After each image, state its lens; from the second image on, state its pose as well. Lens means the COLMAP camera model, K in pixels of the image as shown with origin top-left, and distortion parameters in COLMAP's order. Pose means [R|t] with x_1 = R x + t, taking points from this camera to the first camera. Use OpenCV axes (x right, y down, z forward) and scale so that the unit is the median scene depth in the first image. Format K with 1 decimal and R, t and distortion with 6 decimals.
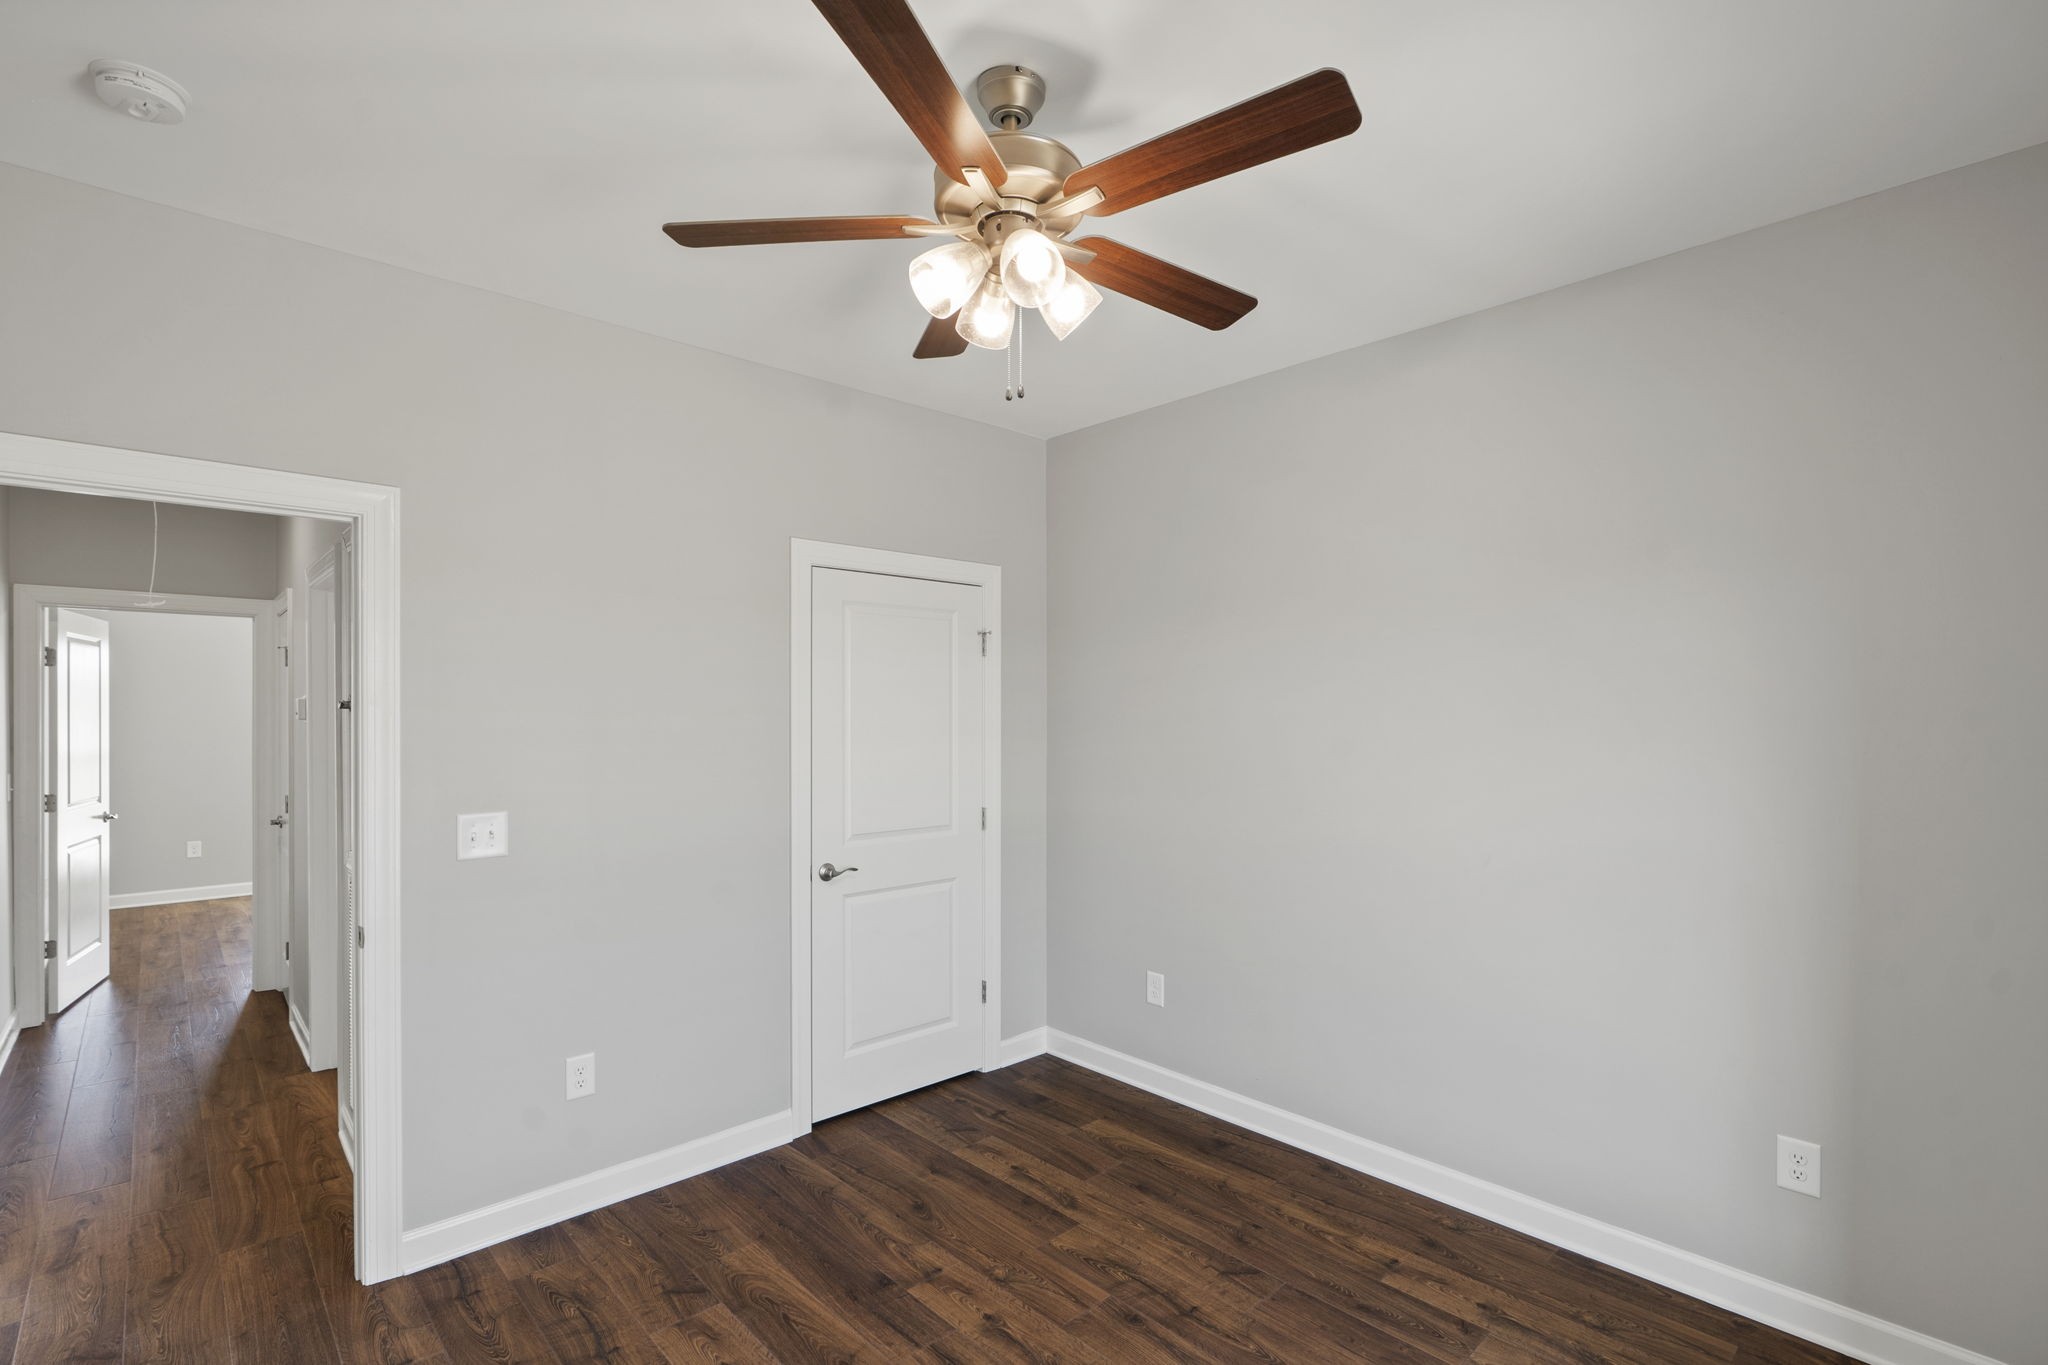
lens RADIAL K [[962.0, 0, 1047.6], [0, 962.0, 708.6], [0, 0, 1]] dist [-0.008256, 0.002296]
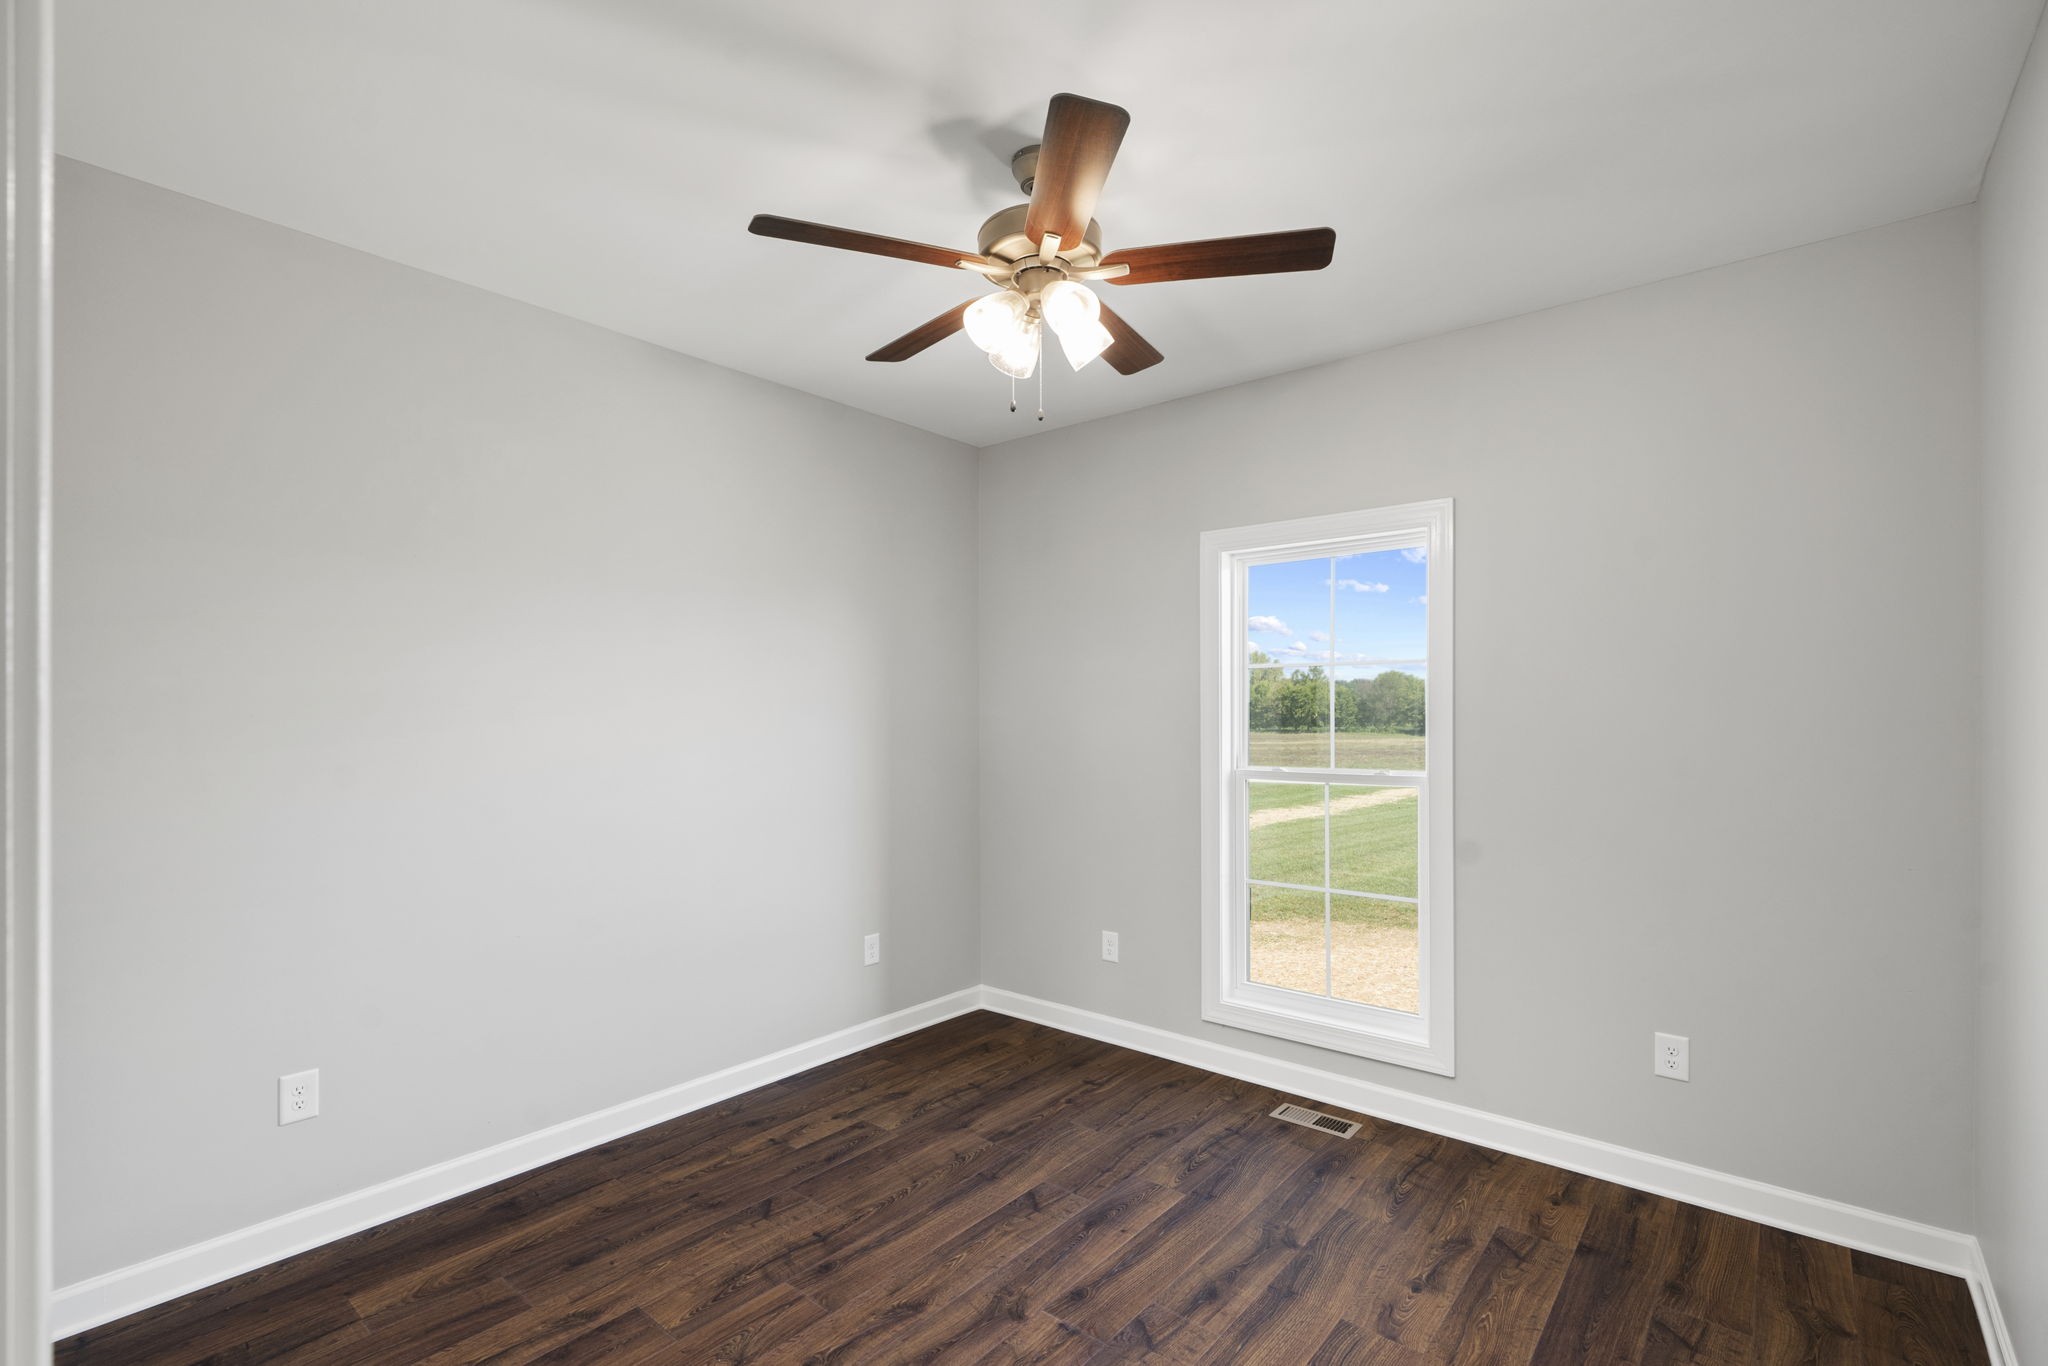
lens RADIAL K [[946.3, 0, 1020.4], [0, 946.3, 699.8], [0, 0, 1]] dist [0.000893, -0.000440]
pose [[-0.114893, 0.000625, 0.993378, -0.839113], [-0.004312, 0.999990, -0.001128, 0.014995], [-0.993368, -0.004413, -0.114889, 0.794972]]
